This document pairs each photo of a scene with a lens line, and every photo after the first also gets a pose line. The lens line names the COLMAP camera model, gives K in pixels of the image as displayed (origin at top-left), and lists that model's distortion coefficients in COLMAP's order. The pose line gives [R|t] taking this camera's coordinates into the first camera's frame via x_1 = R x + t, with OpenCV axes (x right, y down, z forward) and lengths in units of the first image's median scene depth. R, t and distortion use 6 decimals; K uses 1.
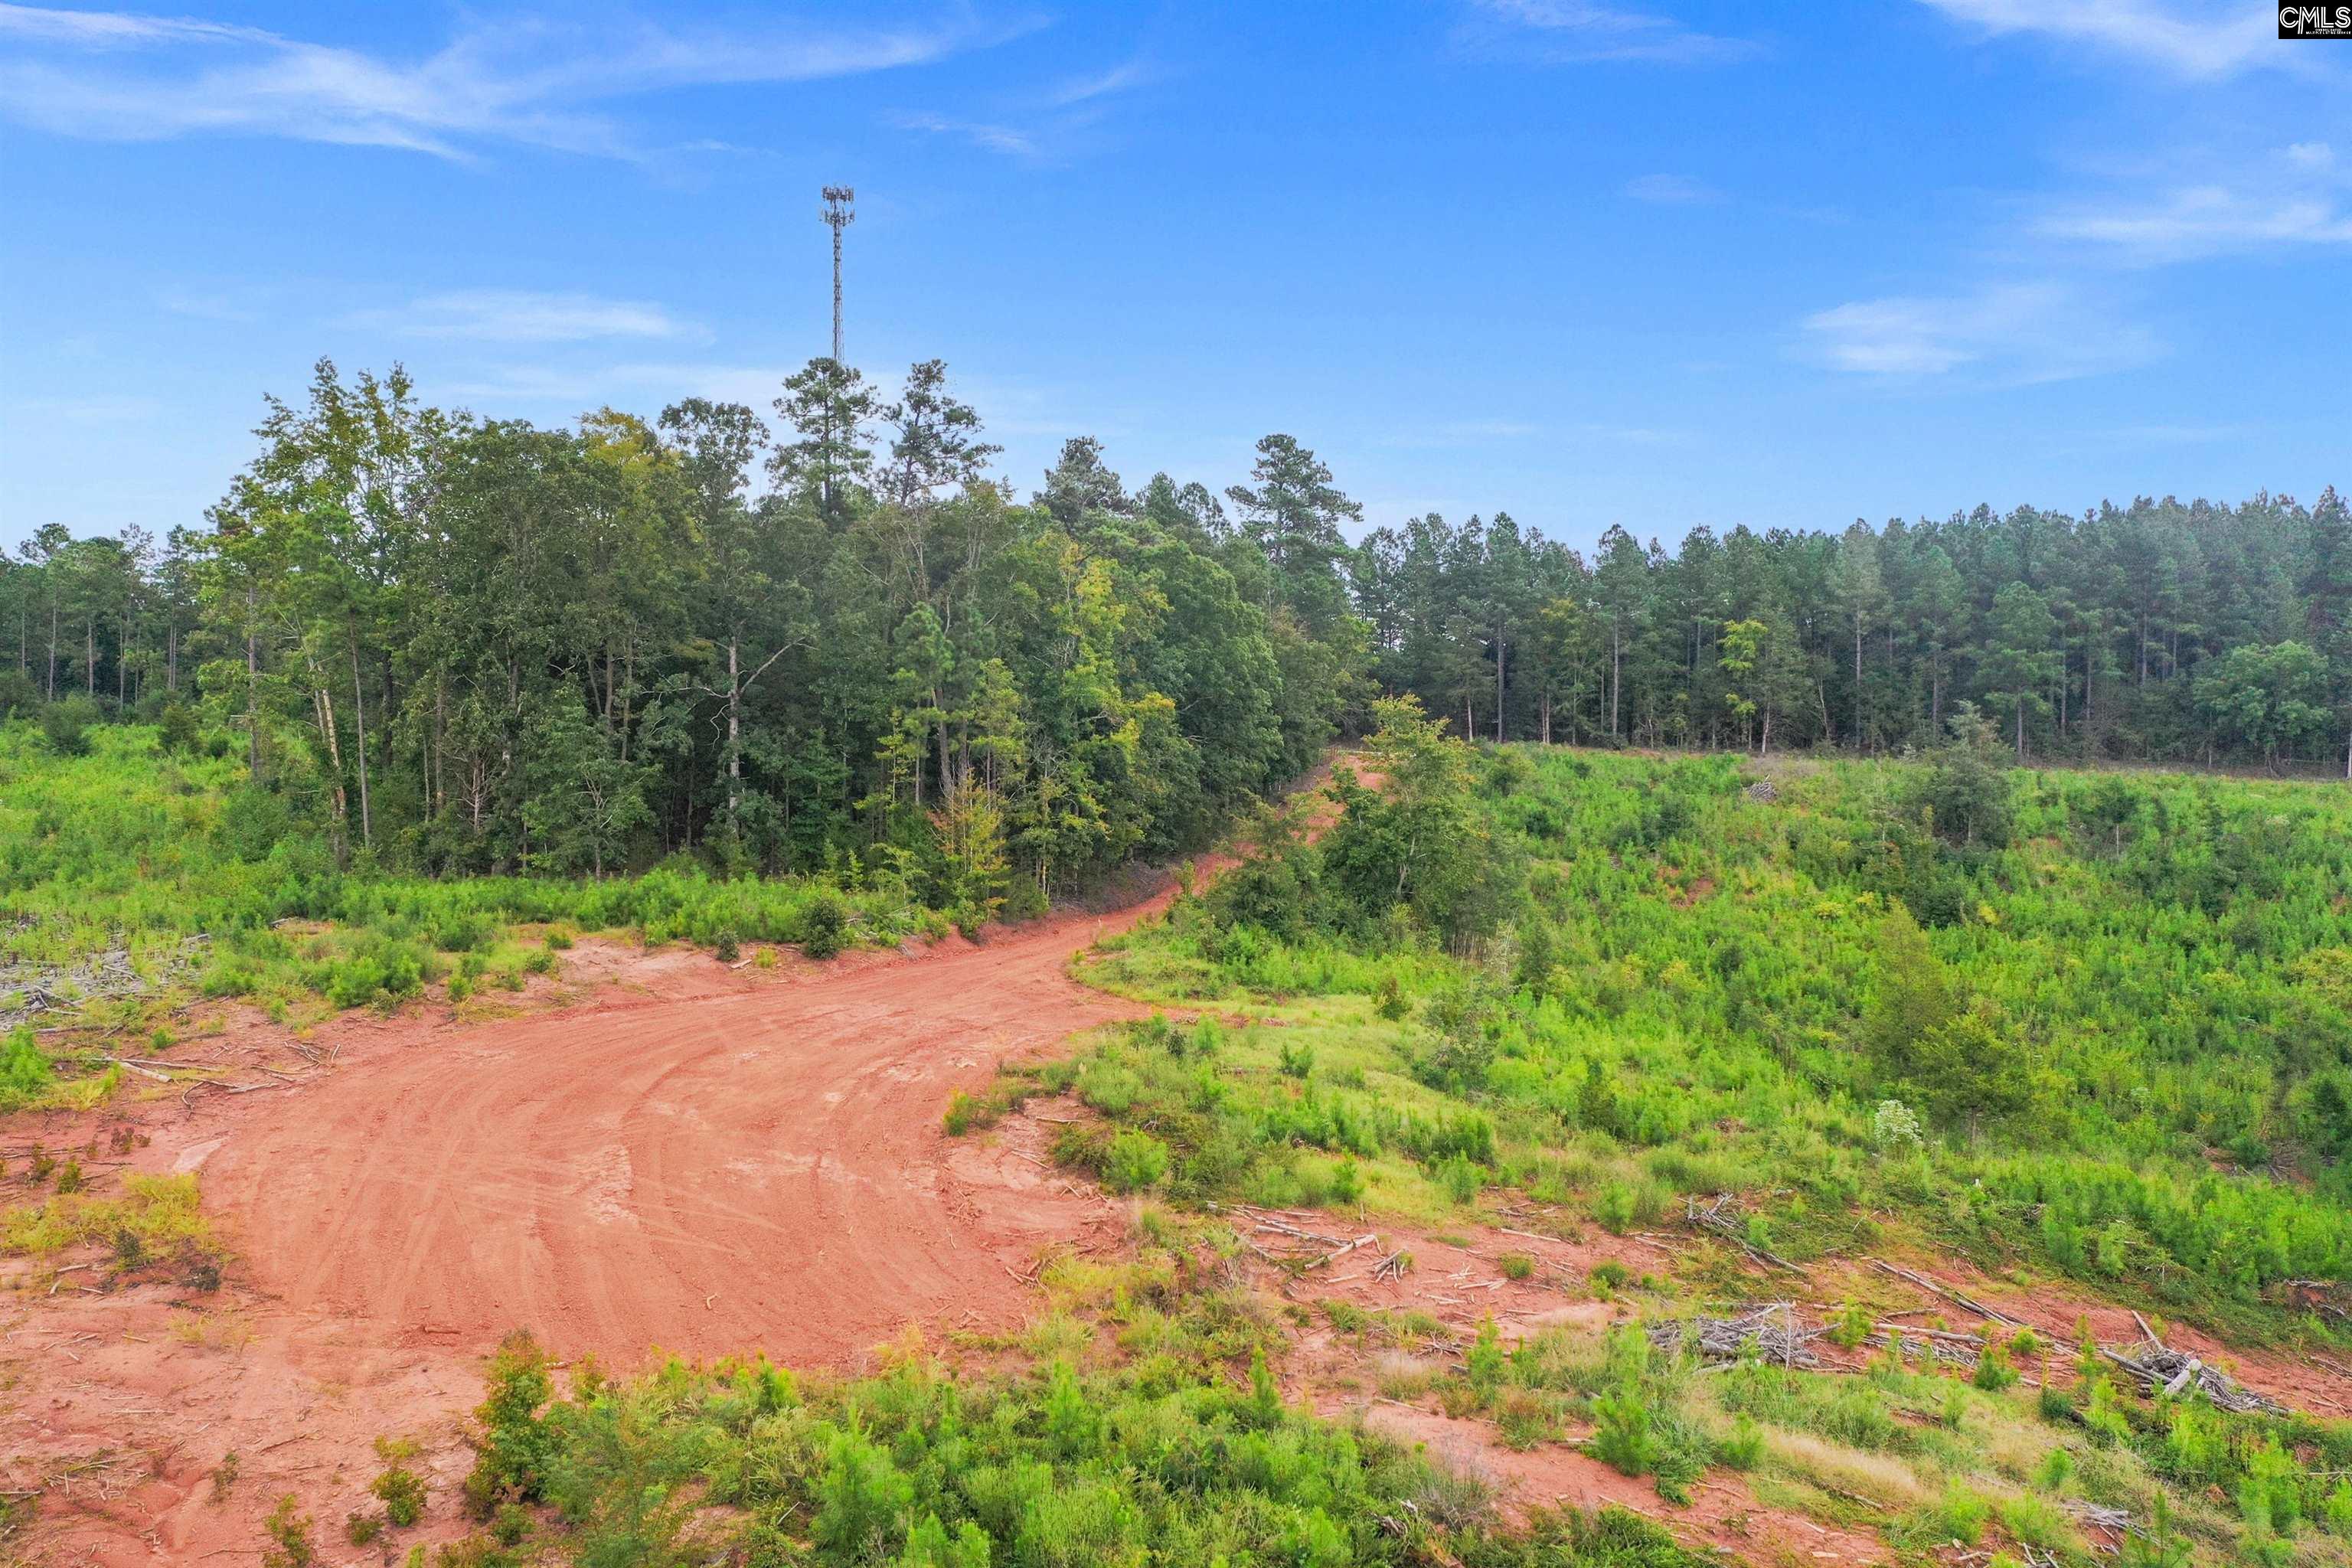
lens RADIAL K [[1840.1, 0, 1176.0], [0, 1840.1, 784.0], [0, 0, 1]] dist [-0.013078, 0.004087]
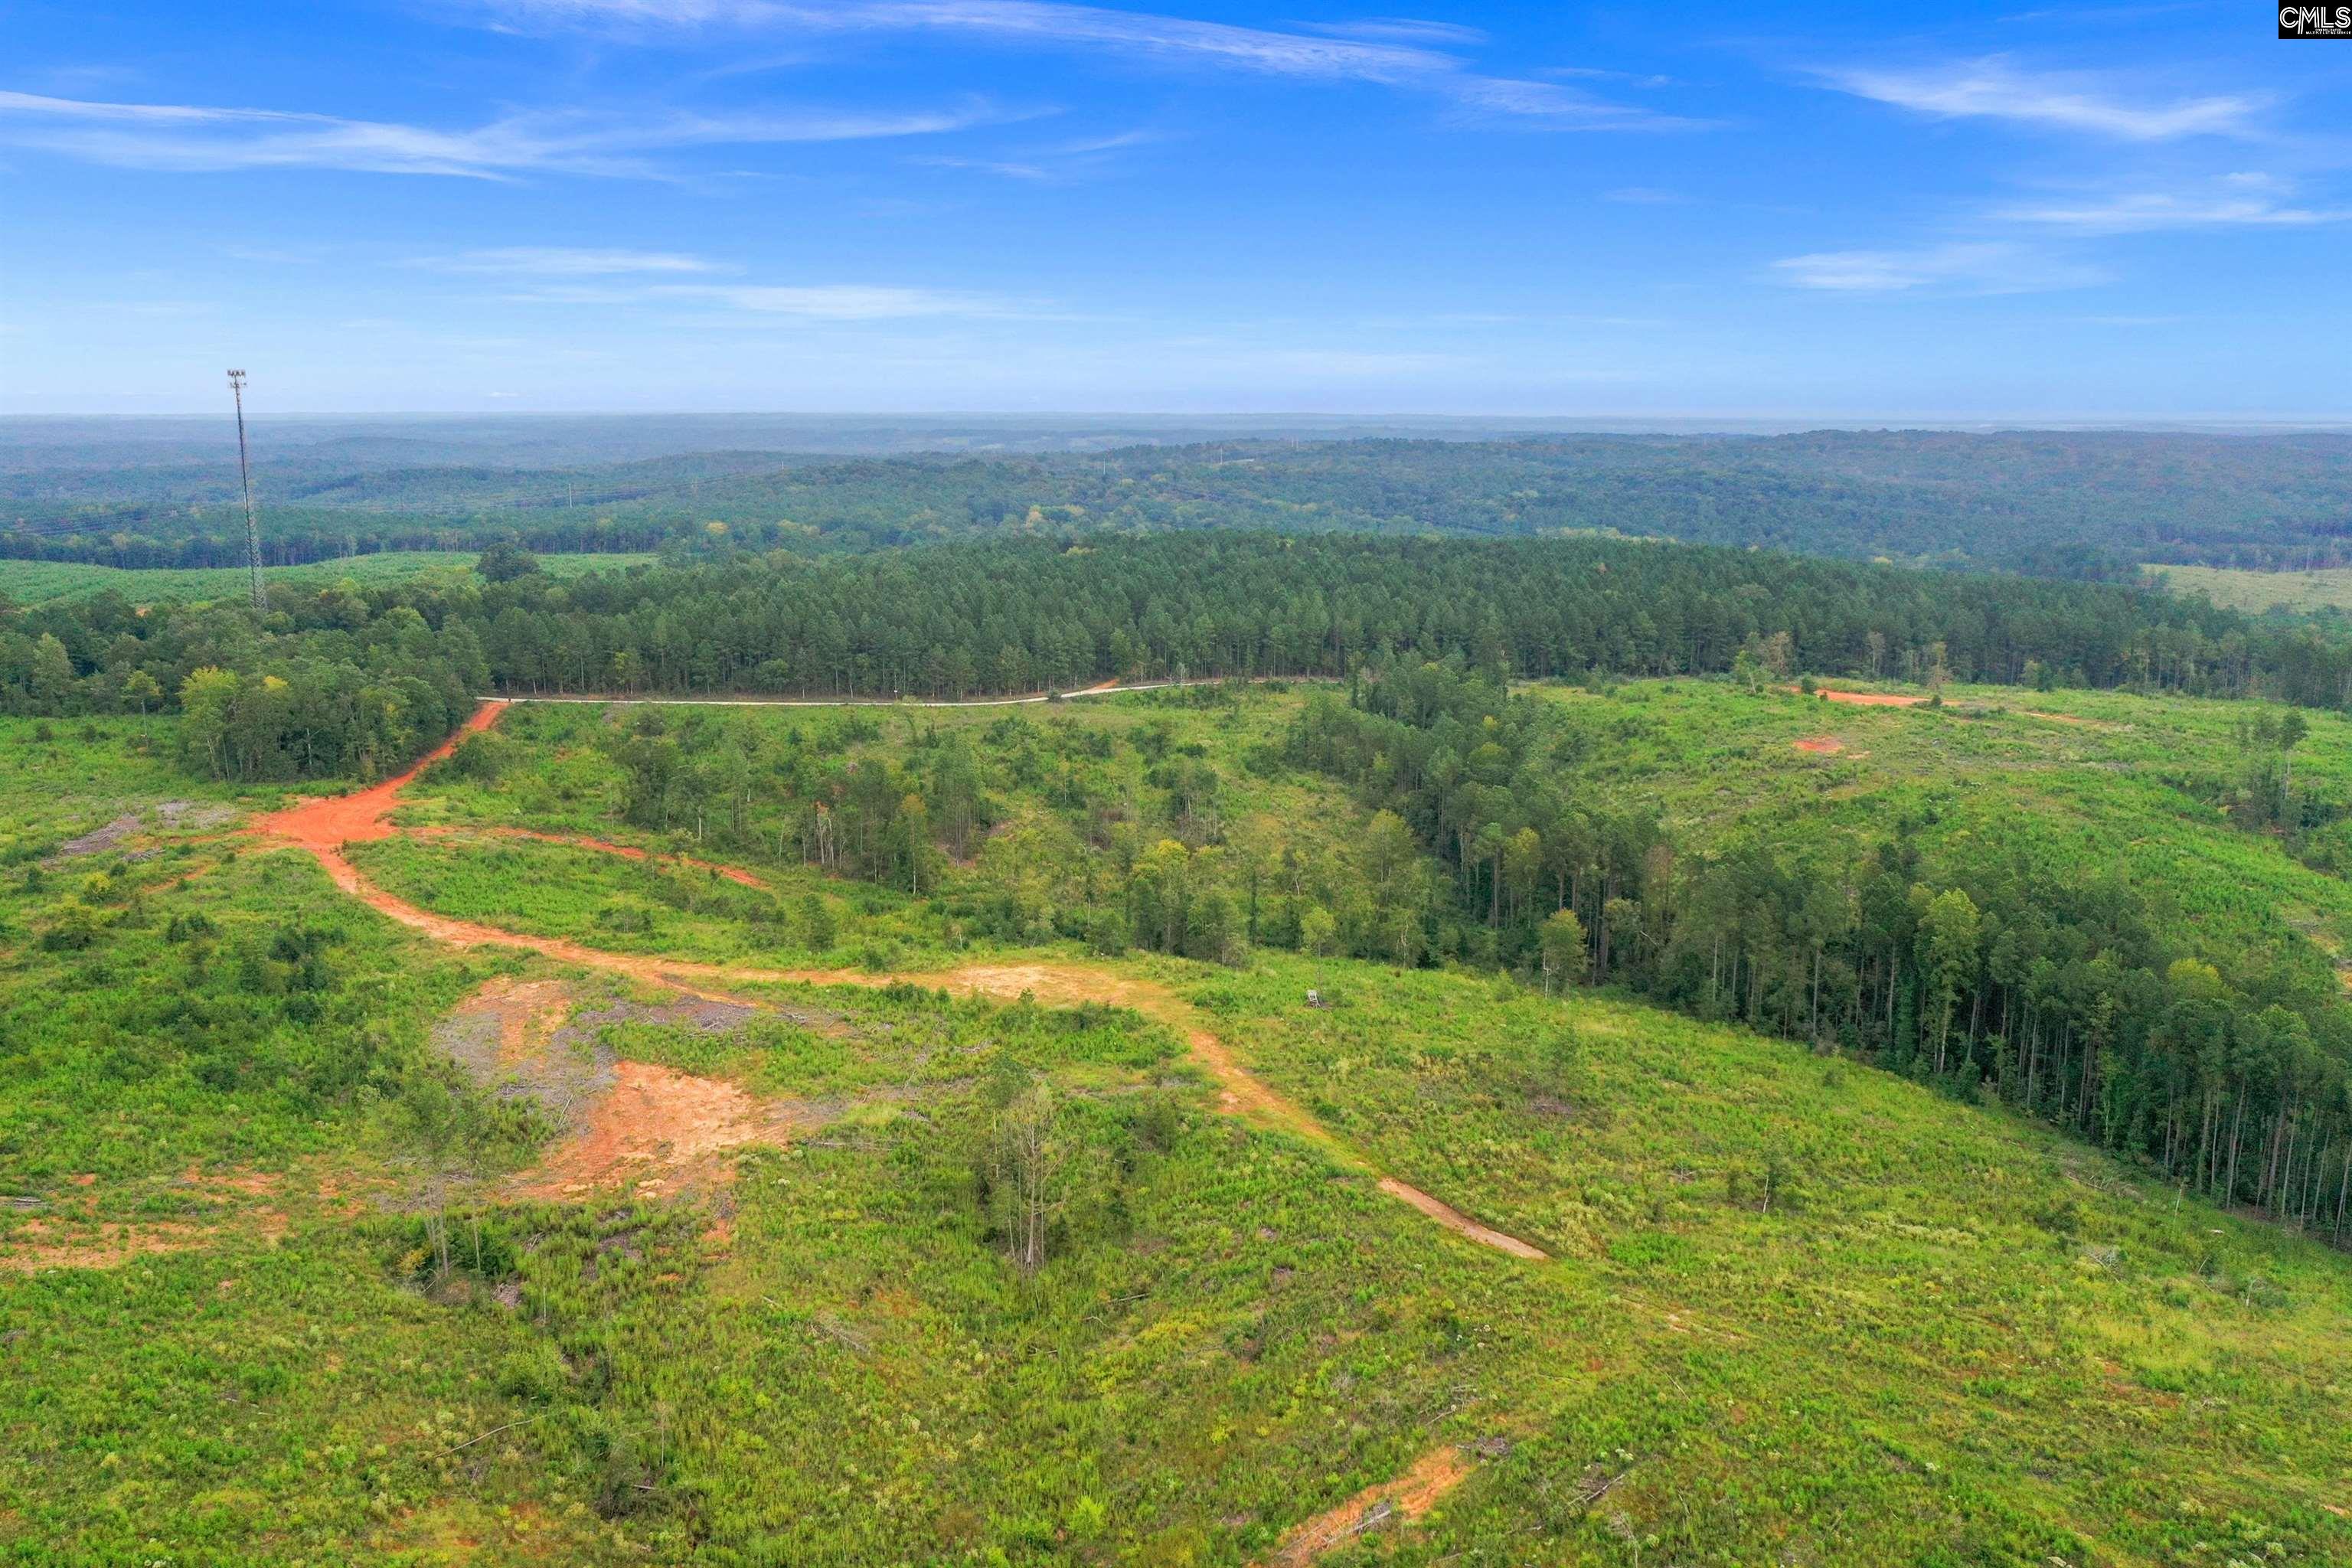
lens RADIAL K [[1840.1, 0, 1176.0], [0, 1840.1, 784.0], [0, 0, 1]] dist [-0.013078, 0.004087]
pose [[0.942357, -0.065660, 0.328104, 0.304483], [0.013281, 0.987125, 0.159398, -0.665470], [-0.334346, -0.145852, 0.931096, -4.195181]]
